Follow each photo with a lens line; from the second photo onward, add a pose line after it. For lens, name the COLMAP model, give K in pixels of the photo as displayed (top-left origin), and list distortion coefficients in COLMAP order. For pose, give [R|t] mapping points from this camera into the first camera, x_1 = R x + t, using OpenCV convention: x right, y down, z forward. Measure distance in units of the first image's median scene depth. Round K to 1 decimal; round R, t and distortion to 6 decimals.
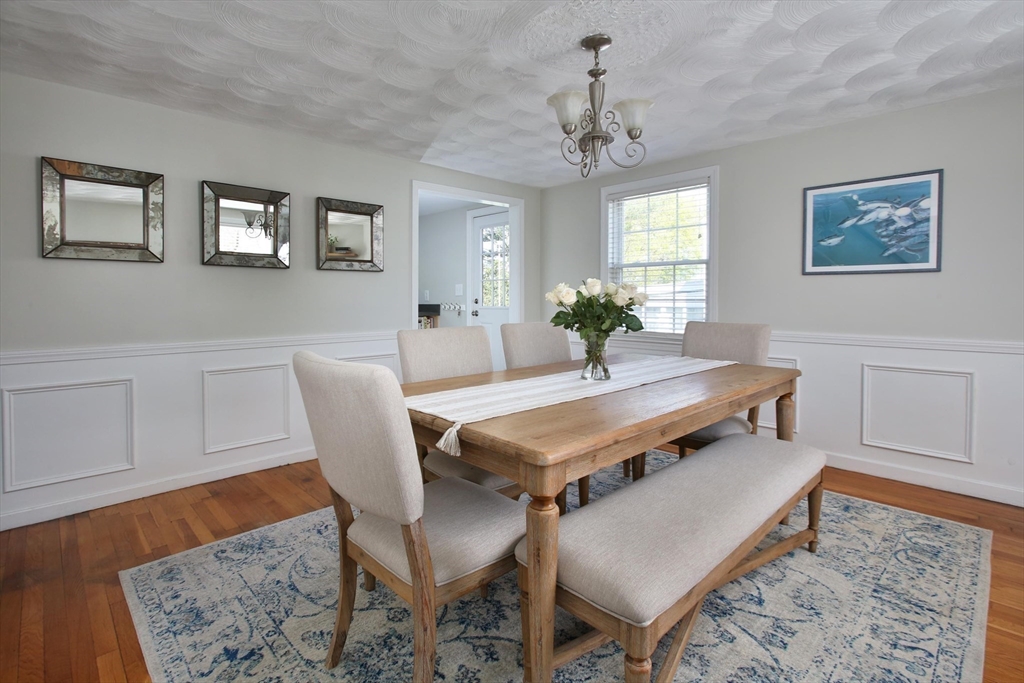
lens RADIAL K [[503.6, 0, 512.2], [0, 503.6, 306.5], [0, 0, 1]] dist [0.001230, 0.000306]
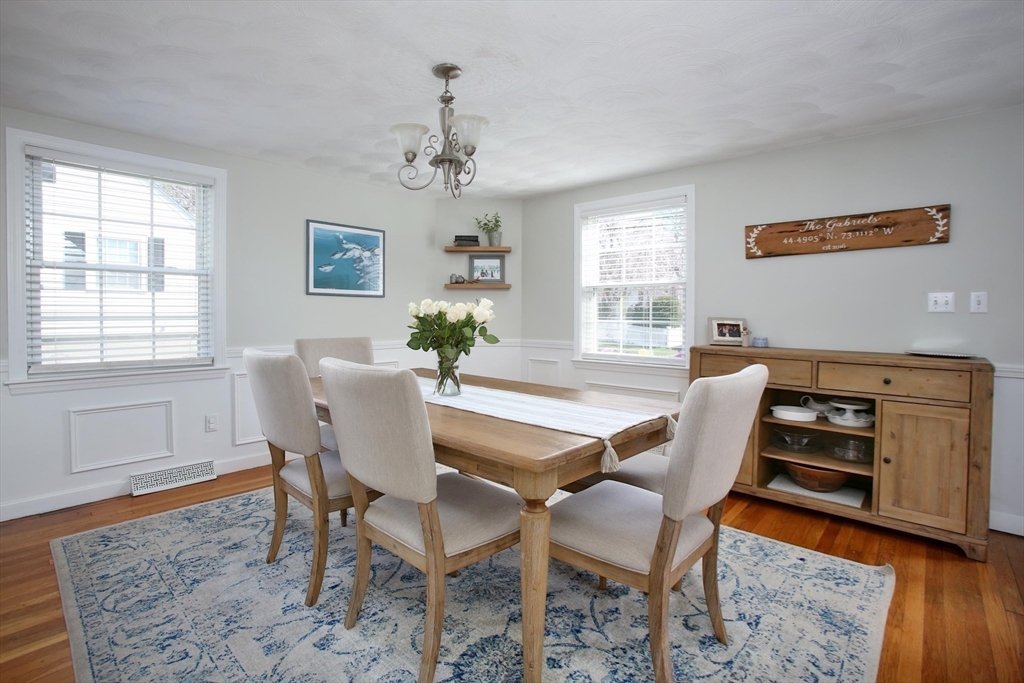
lens RADIAL K [[467.1, 0, 515.2], [0, 467.1, 324.8], [0, 0, 1]] dist [0.000553, 0.000338]
pose [[-0.044167, -0.028327, 0.998622, -0.559225], [0.015078, 0.999465, 0.029018, -0.019291], [-0.998910, 0.016339, -0.043716, 0.624549]]
